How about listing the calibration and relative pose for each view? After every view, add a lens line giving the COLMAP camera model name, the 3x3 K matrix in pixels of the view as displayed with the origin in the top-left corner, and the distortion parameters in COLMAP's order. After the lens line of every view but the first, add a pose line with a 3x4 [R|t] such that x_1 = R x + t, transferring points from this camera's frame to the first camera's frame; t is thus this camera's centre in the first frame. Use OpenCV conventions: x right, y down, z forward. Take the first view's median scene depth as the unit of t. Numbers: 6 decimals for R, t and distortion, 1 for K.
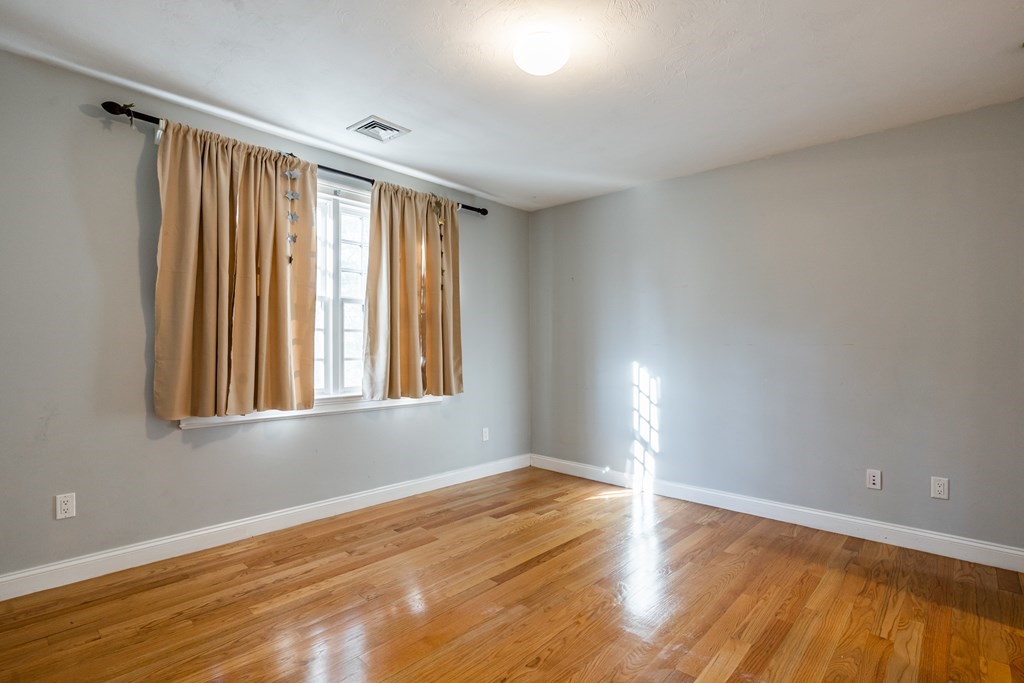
lens RADIAL K [[501.0, 0, 504.0], [0, 501.0, 347.7], [0, 0, 1]] dist [-0.015941, 0.007154]
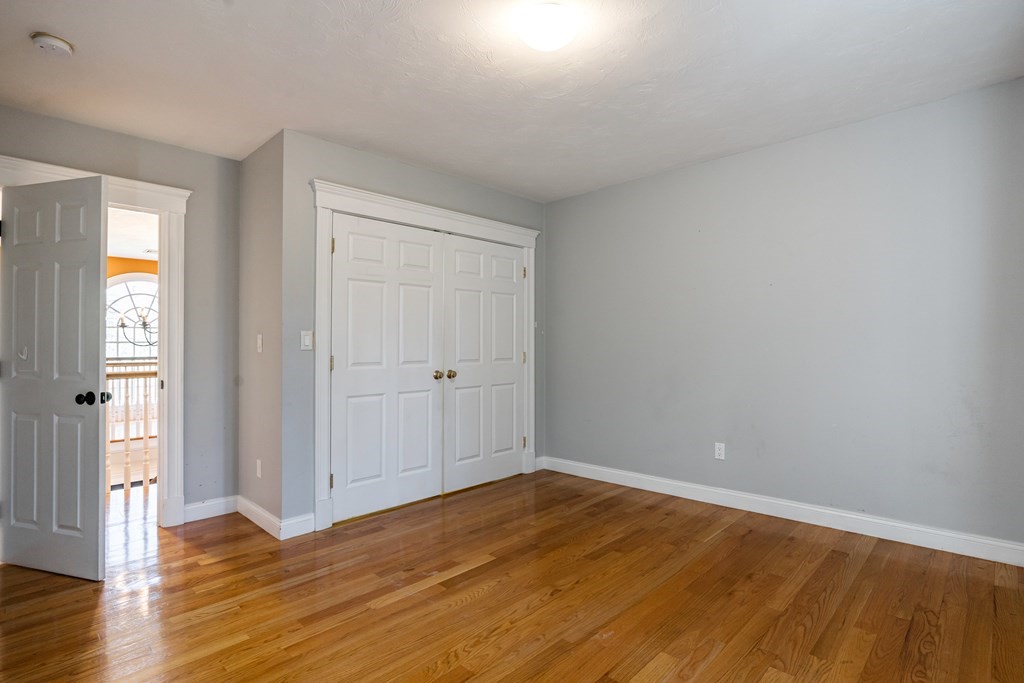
lens RADIAL K [[501.0, 0, 517.3], [0, 501.0, 338.6], [0, 0, 1]] dist [-0.015941, 0.007154]
pose [[-0.999824, 0.005373, 0.017949, 0.062355], [0.005206, 0.999943, -0.009335, -0.001063], [-0.017998, -0.009240, -0.999795, 1.070749]]
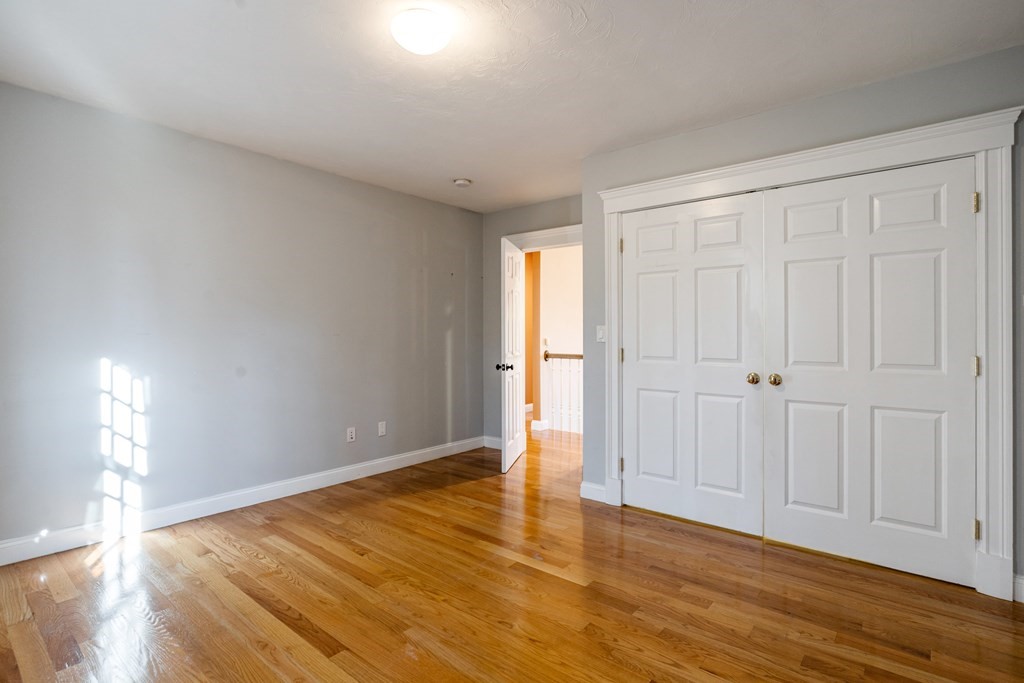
lens RADIAL K [[501.0, 0, 519.1], [0, 501.0, 331.8], [0, 0, 1]] dist [-0.015941, 0.007154]
pose [[-0.072828, 0.007200, 0.997319, -0.494344], [-0.001374, 0.999972, -0.007319, -0.004546], [-0.997344, -0.001903, -0.072816, 0.494534]]
